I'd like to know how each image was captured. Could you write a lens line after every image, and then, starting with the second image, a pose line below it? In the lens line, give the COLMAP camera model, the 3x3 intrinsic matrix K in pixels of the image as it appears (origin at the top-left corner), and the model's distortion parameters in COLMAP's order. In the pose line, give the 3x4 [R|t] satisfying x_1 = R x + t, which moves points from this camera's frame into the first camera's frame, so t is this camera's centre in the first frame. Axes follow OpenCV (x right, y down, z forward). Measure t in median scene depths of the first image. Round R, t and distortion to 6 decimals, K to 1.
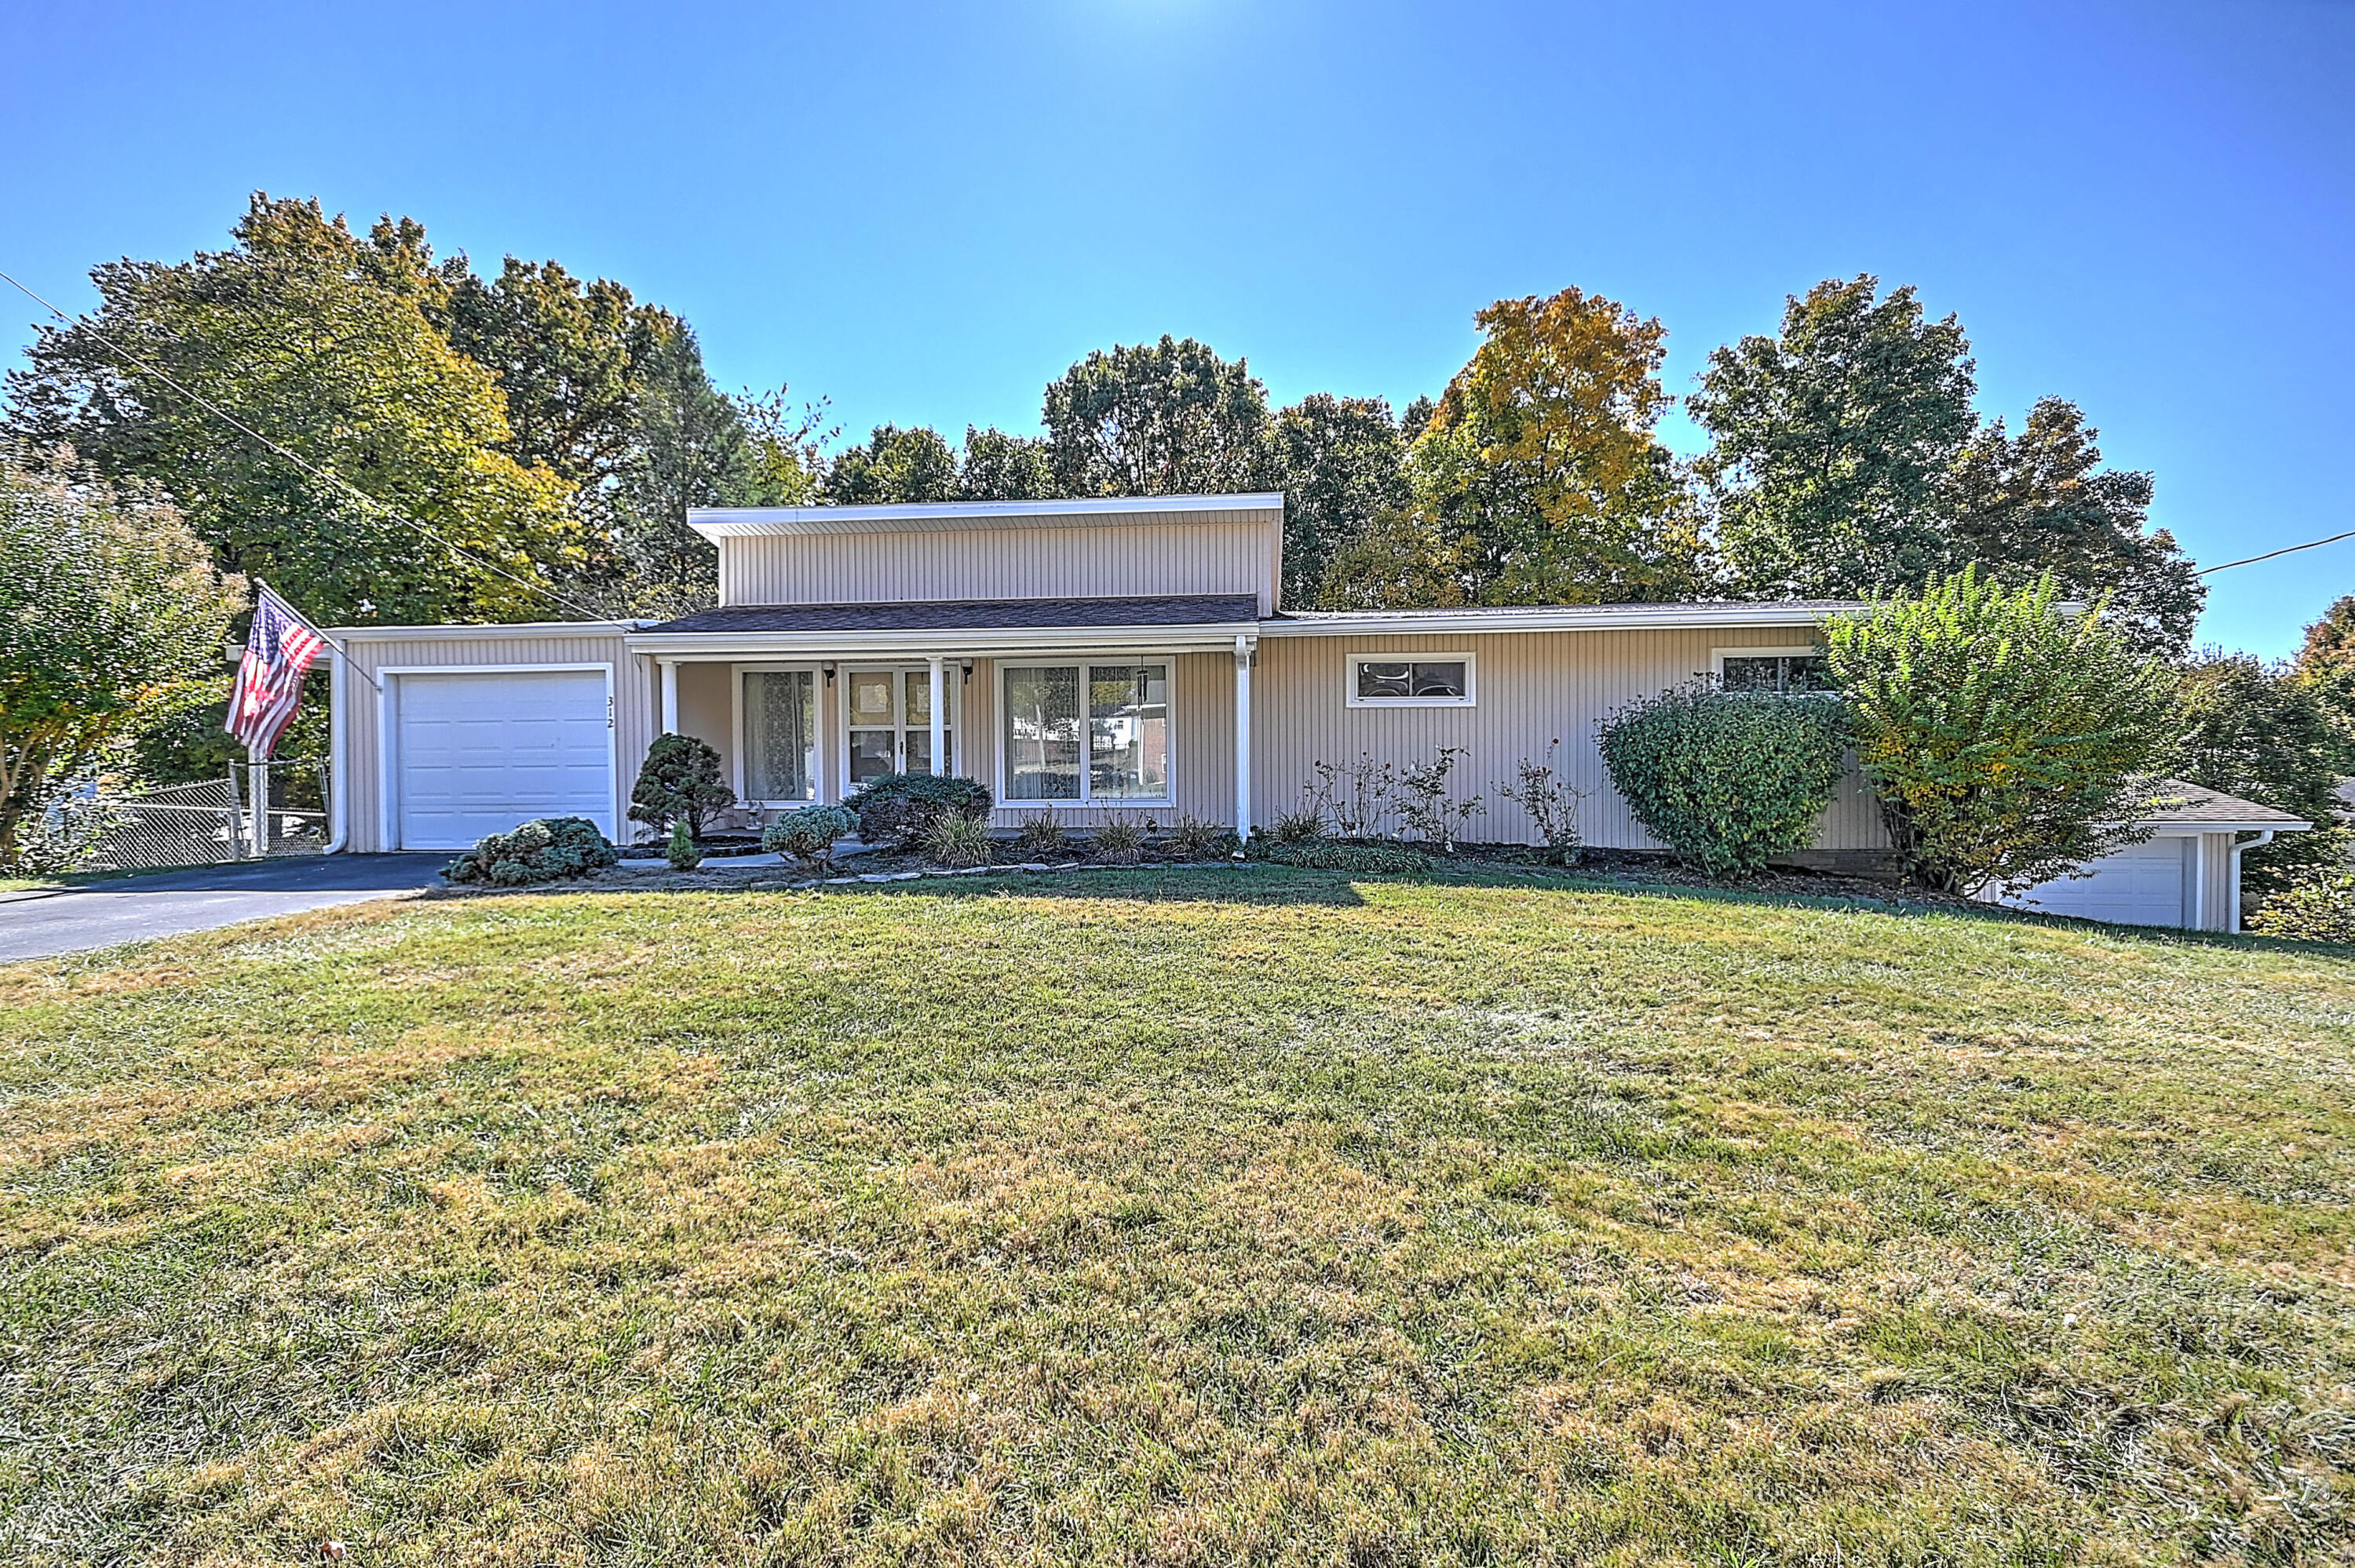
lens RADIAL K [[1095.2, 0, 1179.4], [0, 1095.2, 786.8], [0, 0, 1]] dist [0.019184, 0.000009]
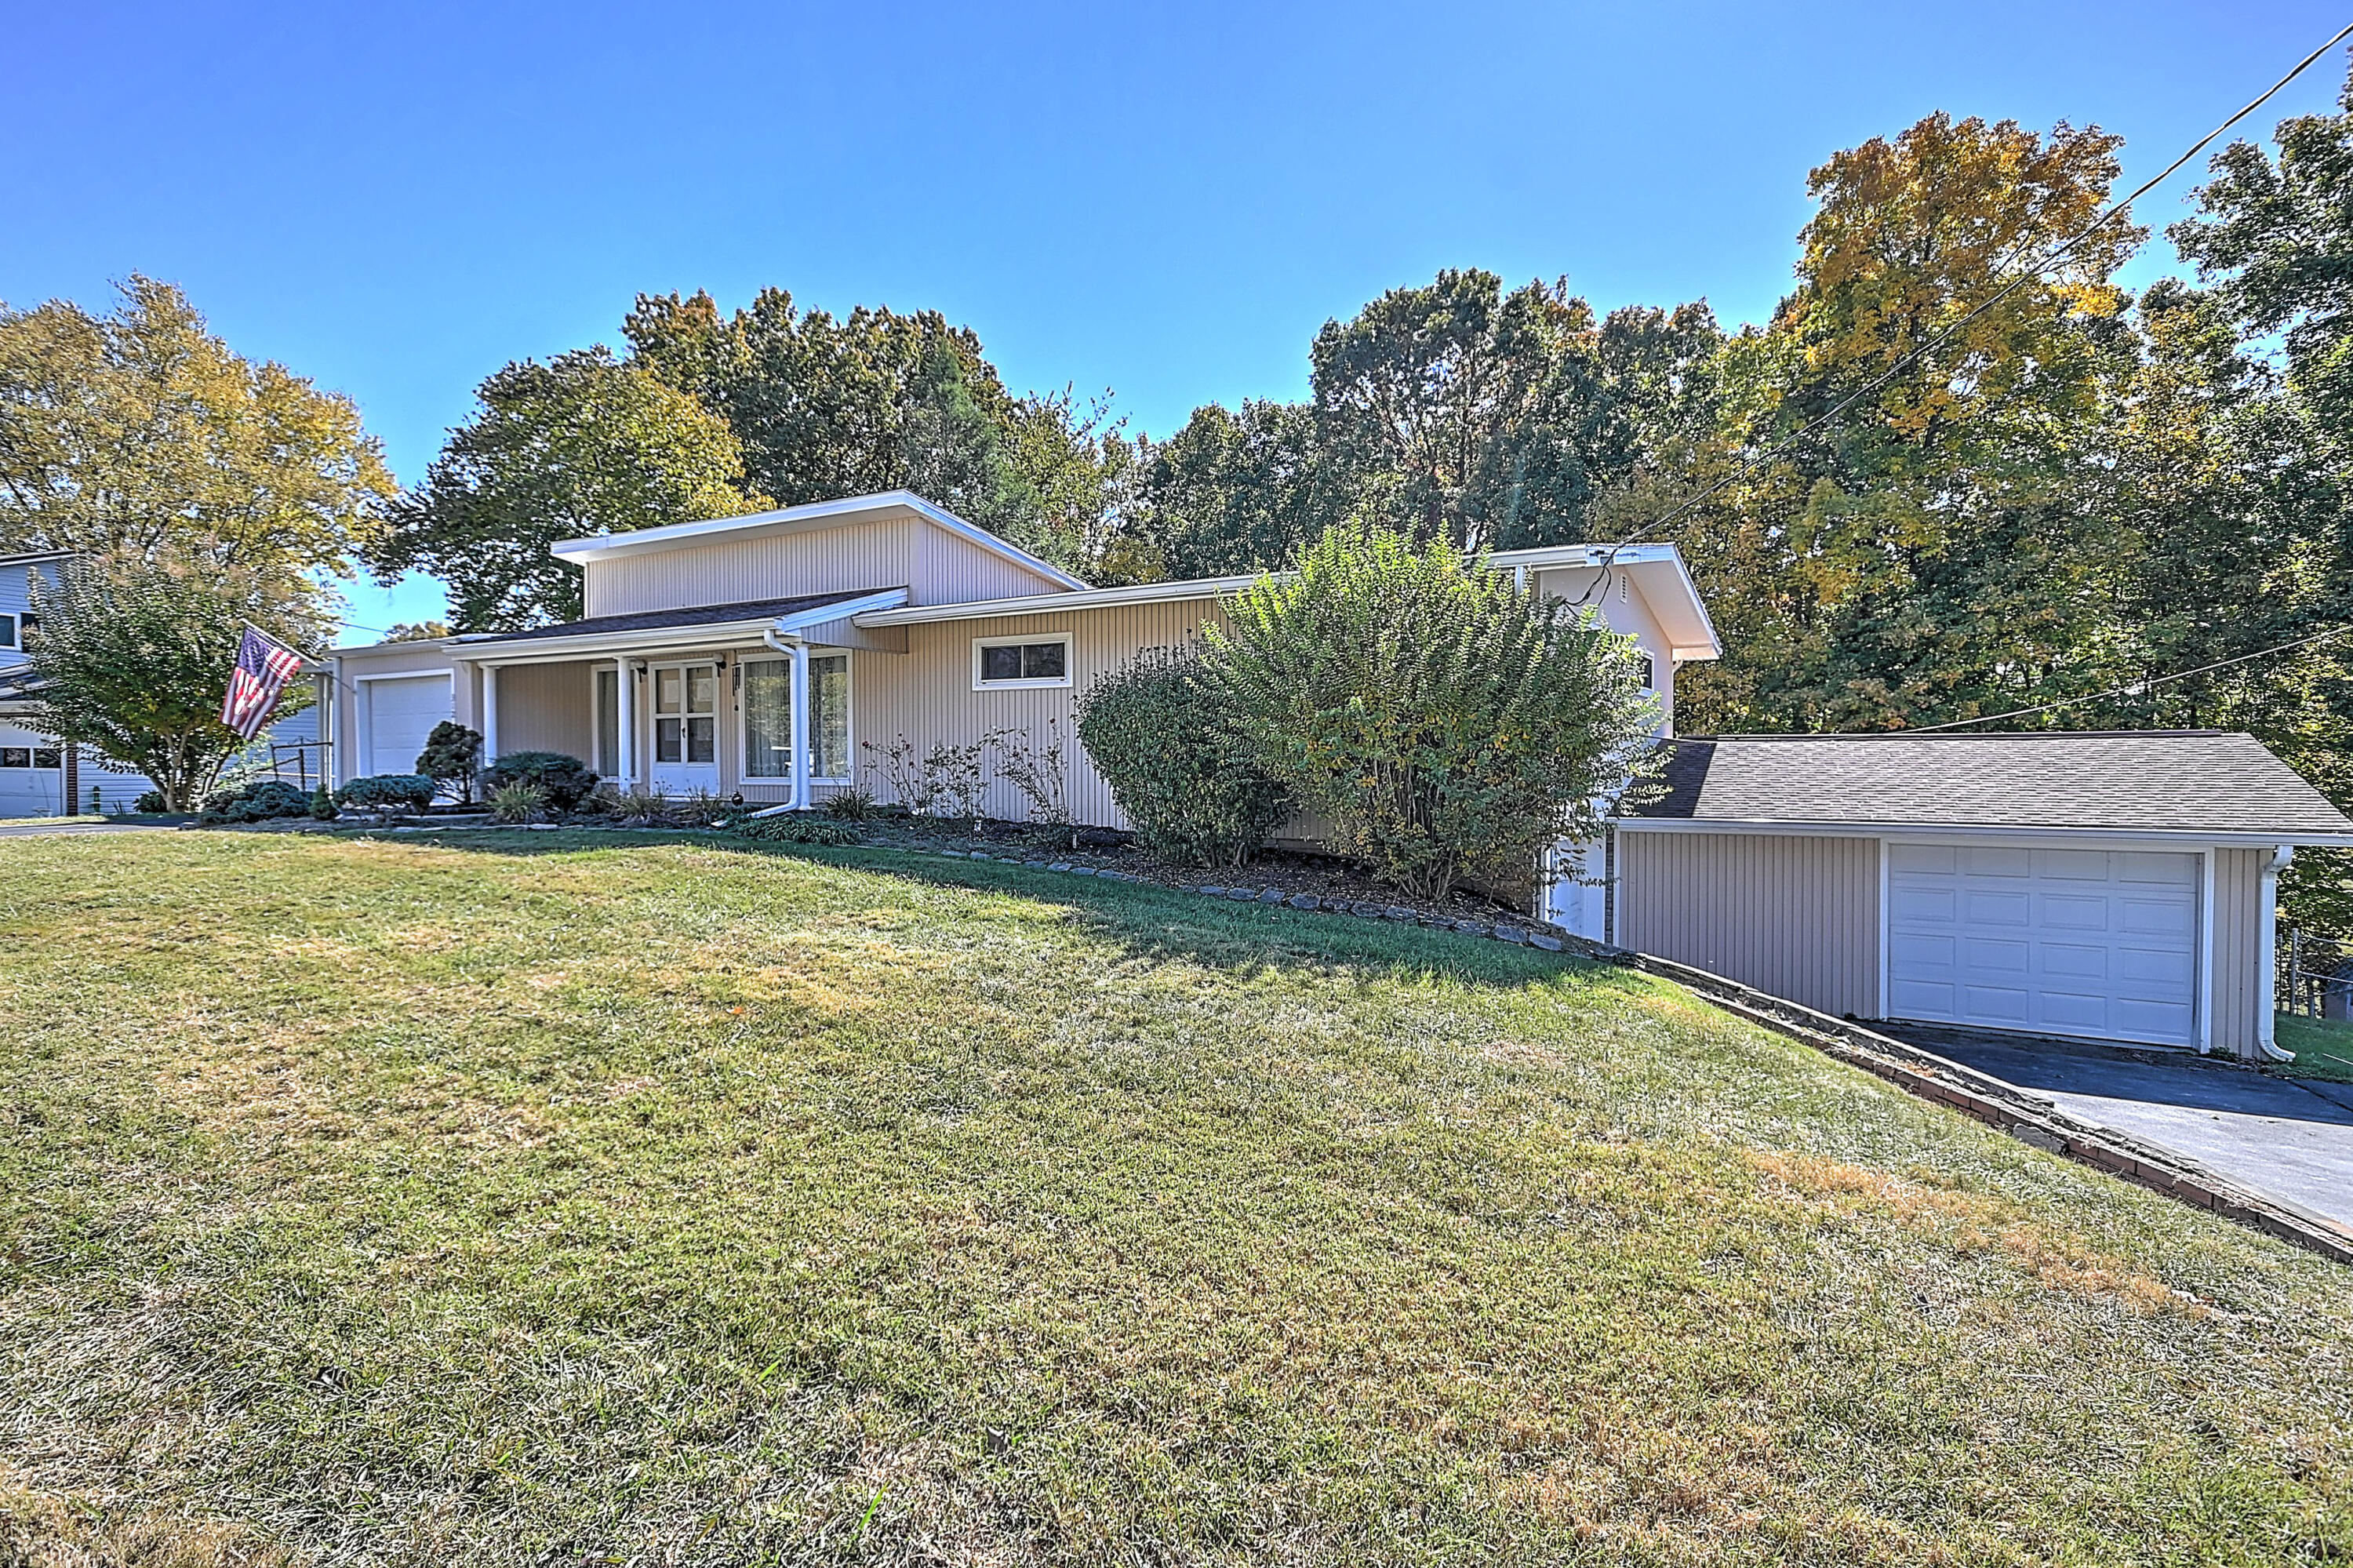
lens RADIAL K [[1209.1, 0, 1173.4], [0, 1209.1, 790.9], [0, 0, 1]] dist [0.028628, -0.001767]
pose [[0.901408, 0.014824, -0.432717, 0.432184], [-0.010517, 0.999869, 0.012344, 0.003367], [0.432843, -0.006576, 0.901445, 0.026675]]
